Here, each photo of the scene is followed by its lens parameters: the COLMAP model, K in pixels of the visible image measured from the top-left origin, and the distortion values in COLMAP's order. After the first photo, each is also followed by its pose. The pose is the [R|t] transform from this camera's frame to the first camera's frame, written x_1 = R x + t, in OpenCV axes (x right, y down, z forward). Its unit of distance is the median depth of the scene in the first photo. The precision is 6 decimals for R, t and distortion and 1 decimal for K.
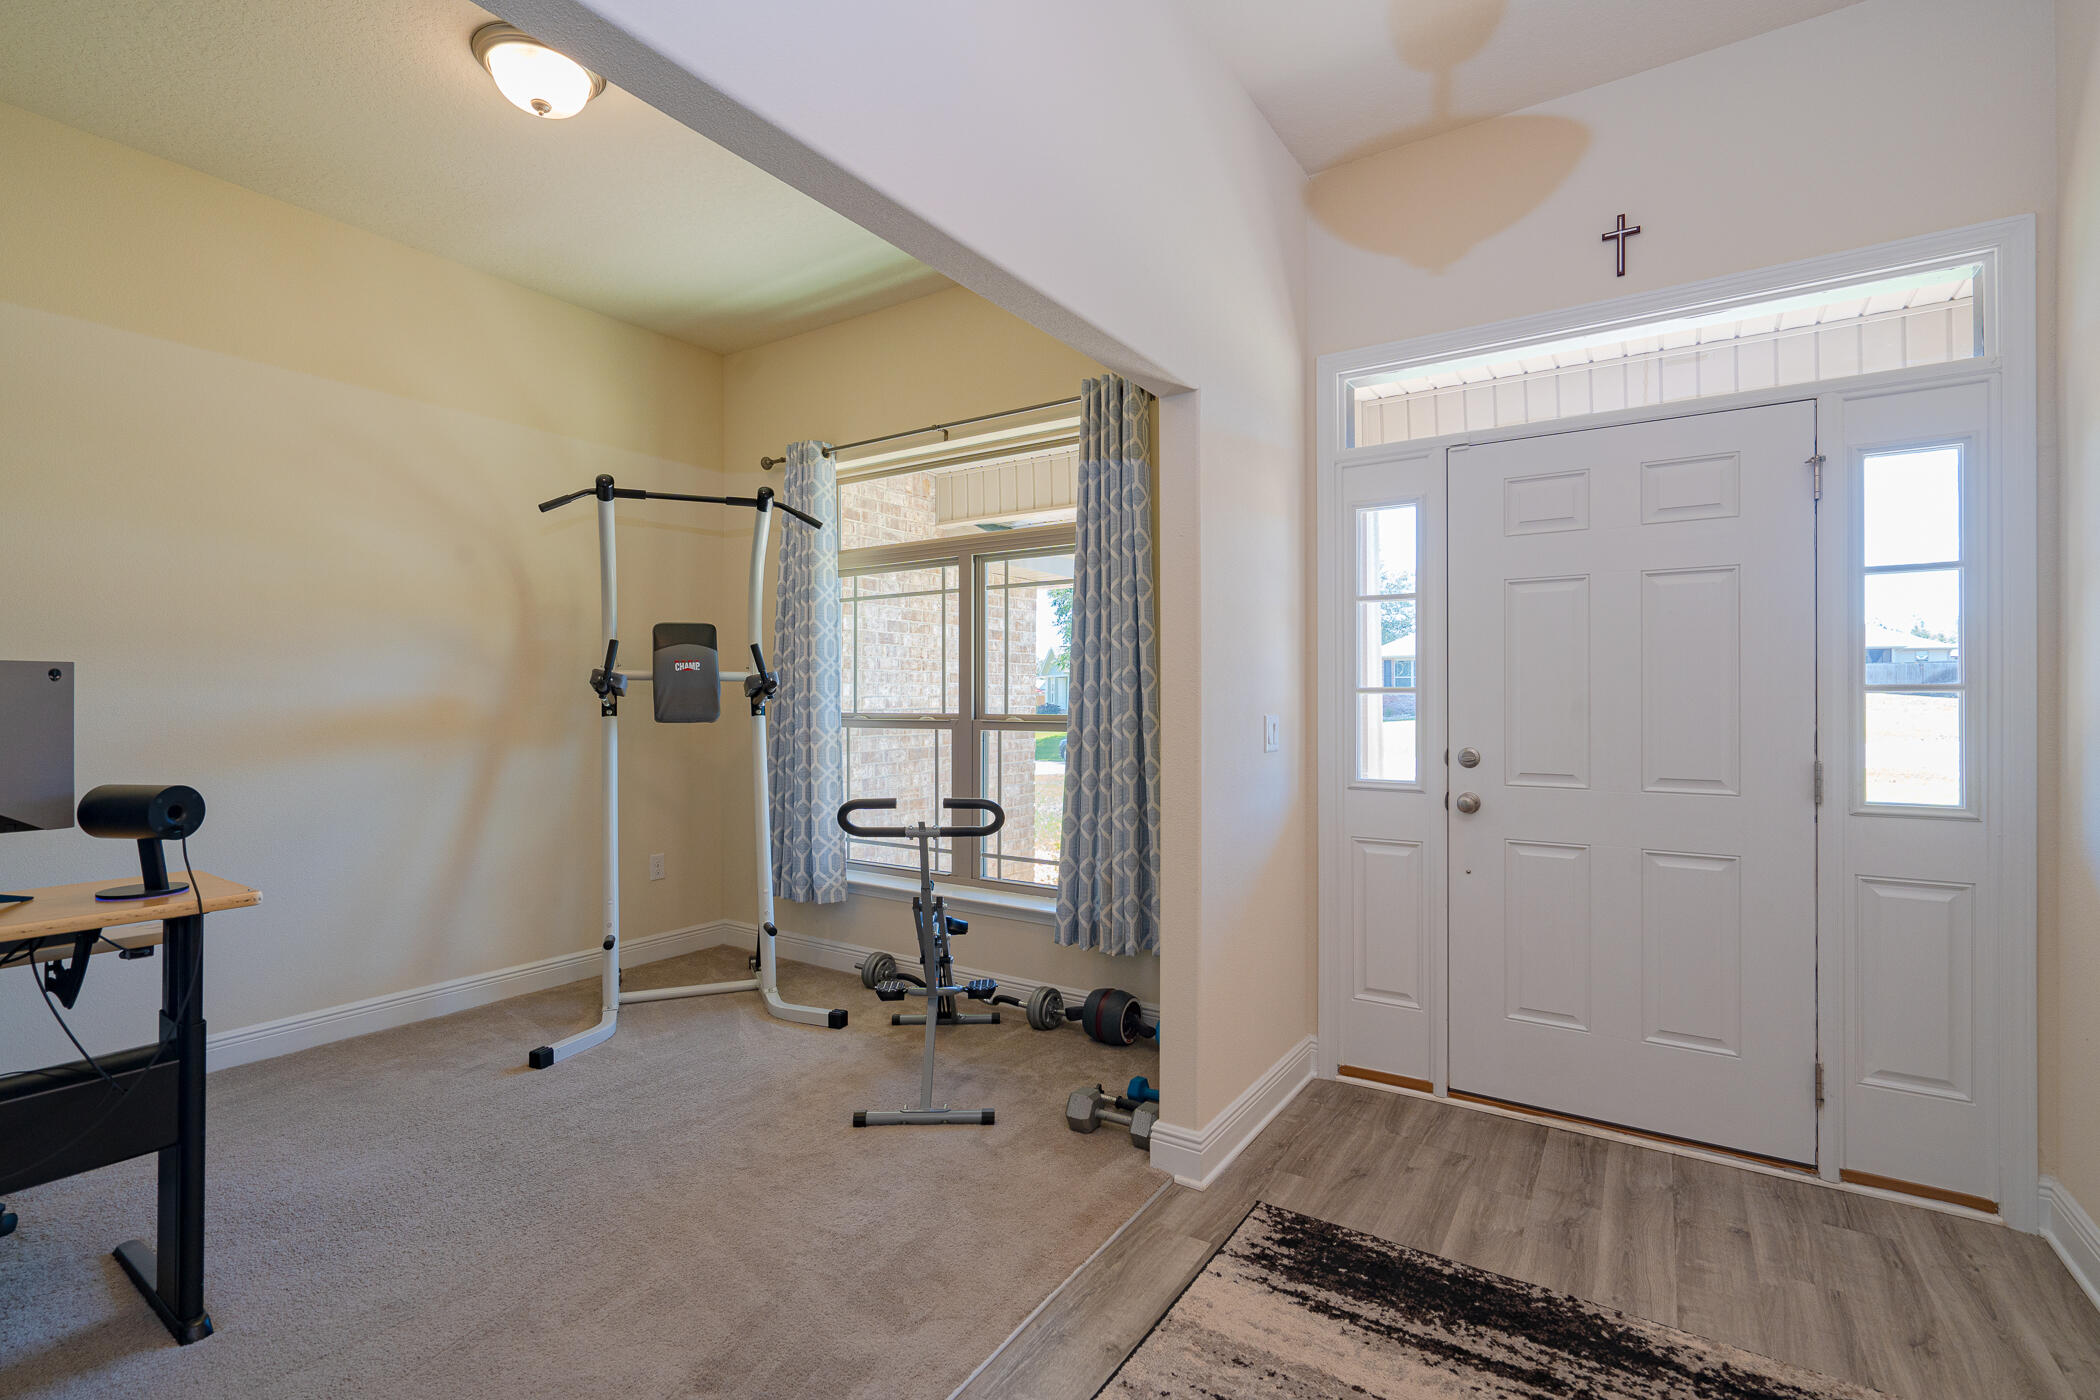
lens RADIAL K [[964.3, 0, 1050.0], [0, 964.3, 700.0], [0, 0, 1]] dist [0.000050, 0.001305]
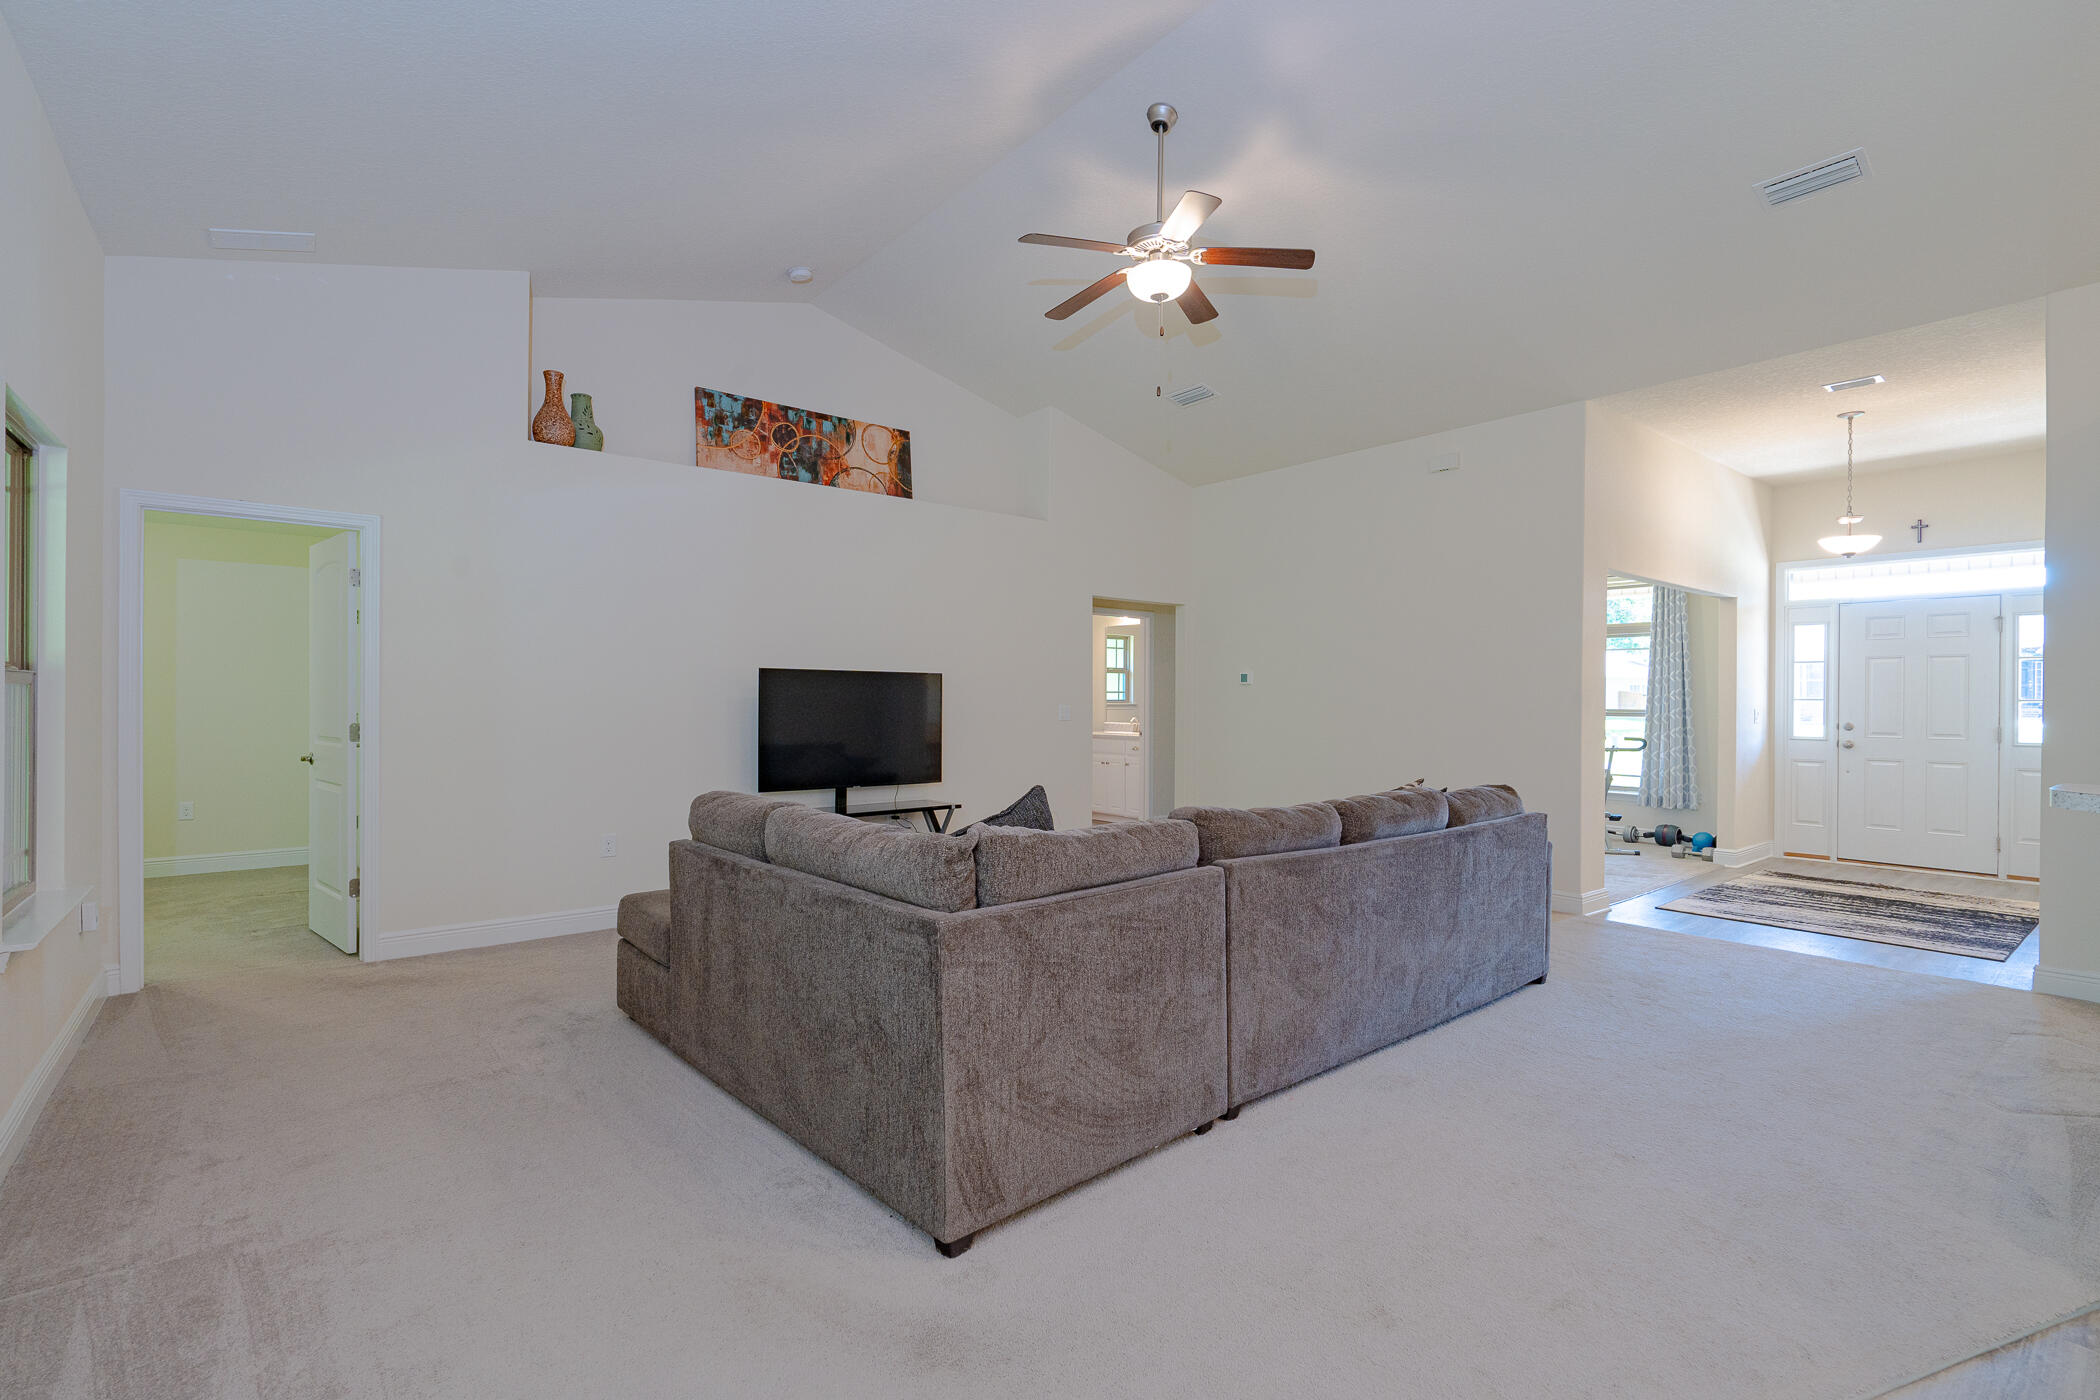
lens RADIAL K [[964.3, 0, 1050.0], [0, 964.3, 700.0], [0, 0, 1]] dist [0.000050, 0.001305]
pose [[0.956361, 0.008612, -0.292062, -0.686212], [-0.008573, 0.999962, 0.001413, 0.003253], [0.292063, 0.001152, 0.956398, -1.679360]]
